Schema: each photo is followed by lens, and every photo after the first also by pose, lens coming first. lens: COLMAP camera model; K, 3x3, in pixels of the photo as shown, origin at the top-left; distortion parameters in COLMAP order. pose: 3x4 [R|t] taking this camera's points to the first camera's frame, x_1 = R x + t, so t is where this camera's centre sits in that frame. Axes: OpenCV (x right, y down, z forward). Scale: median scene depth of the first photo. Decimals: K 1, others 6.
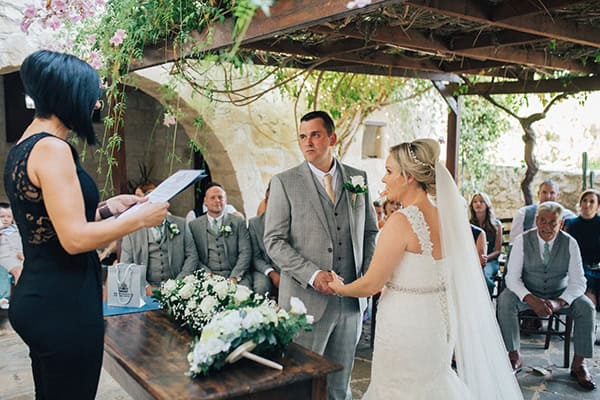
lens RADIAL K [[604.5, 0, 300.0], [0, 604.5, 200.0], [0, 0, 1]] dist [-0.012135, -0.010003]
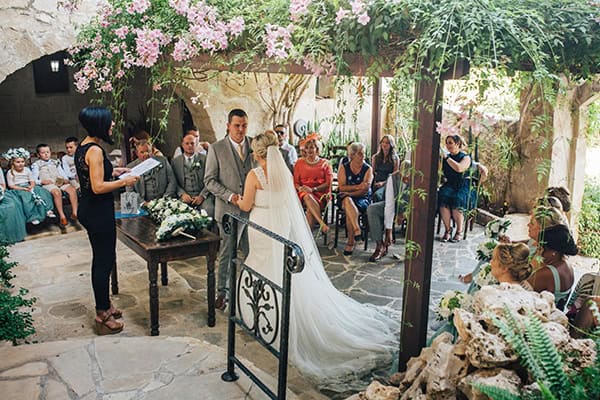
lens RADIAL K [[604.5, 0, 300.0], [0, 604.5, 200.0], [0, 0, 1]] dist [-0.012135, -0.010003]
pose [[0.999962, -0.000108, -0.008696, 0.312606], [0.001340, 0.989890, 0.141830, -0.162932], [0.008593, -0.141836, 0.989853, -1.039551]]
